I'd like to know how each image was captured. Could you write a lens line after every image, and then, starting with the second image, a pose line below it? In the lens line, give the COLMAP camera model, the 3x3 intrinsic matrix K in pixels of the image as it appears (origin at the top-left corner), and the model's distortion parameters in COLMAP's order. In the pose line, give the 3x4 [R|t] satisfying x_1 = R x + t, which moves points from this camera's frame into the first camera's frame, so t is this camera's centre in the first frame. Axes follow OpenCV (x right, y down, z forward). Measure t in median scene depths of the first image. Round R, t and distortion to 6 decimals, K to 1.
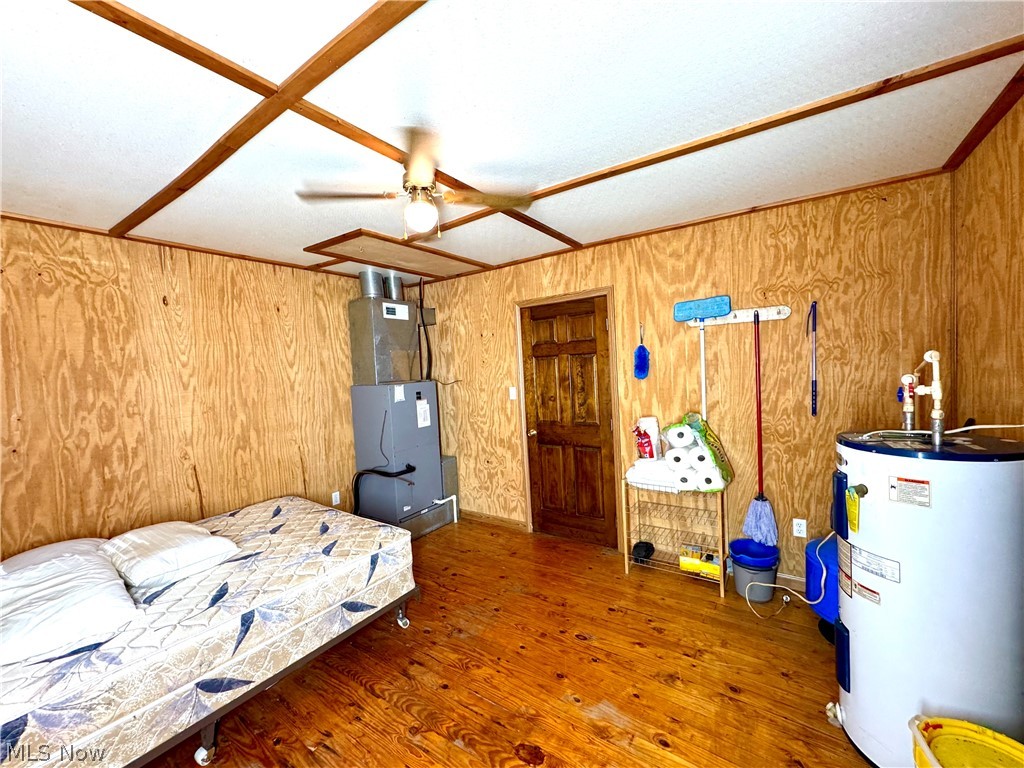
lens RADIAL K [[407.6, 0, 512.0], [0, 407.6, 384.0], [0, 0, 1]] dist [-0.002549, -0.000356]
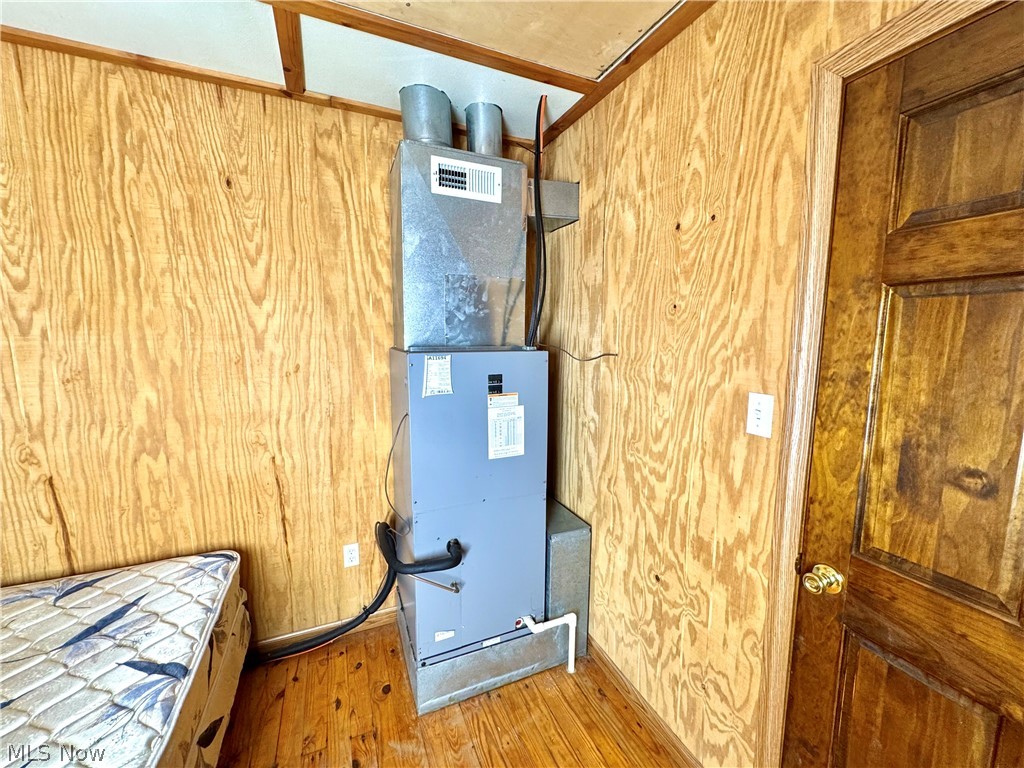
lens RADIAL K [[407.6, 0, 512.0], [0, 407.6, 384.0], [0, 0, 1]] dist [-0.002549, -0.000356]
pose [[0.847625, 0.121228, -0.516562, -0.000962], [-0.071269, 0.990740, 0.115565, -0.021418], [0.525788, -0.061141, 0.848415, 0.691234]]
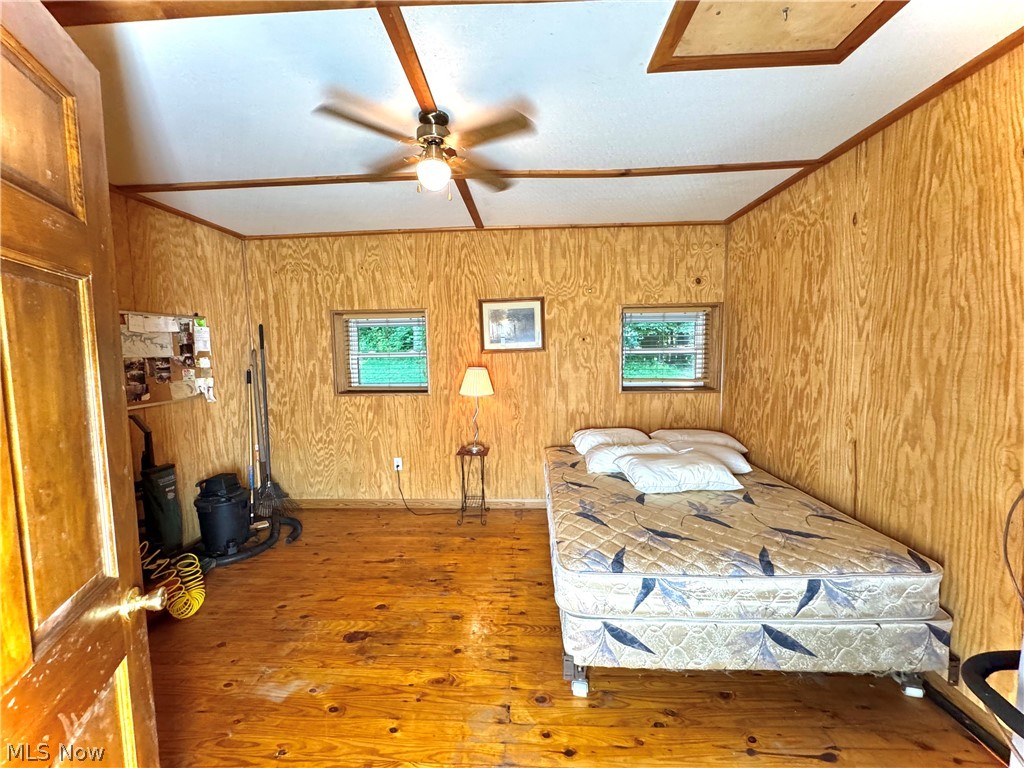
lens RADIAL K [[407.6, 0, 512.0], [0, 407.6, 384.0], [0, 0, 1]] dist [-0.002549, -0.000356]
pose [[-0.844158, 0.107972, -0.525109, 0.096573], [0.033323, 0.988182, 0.149618, -0.025807], [0.535058, 0.108803, -0.837780, 1.007927]]
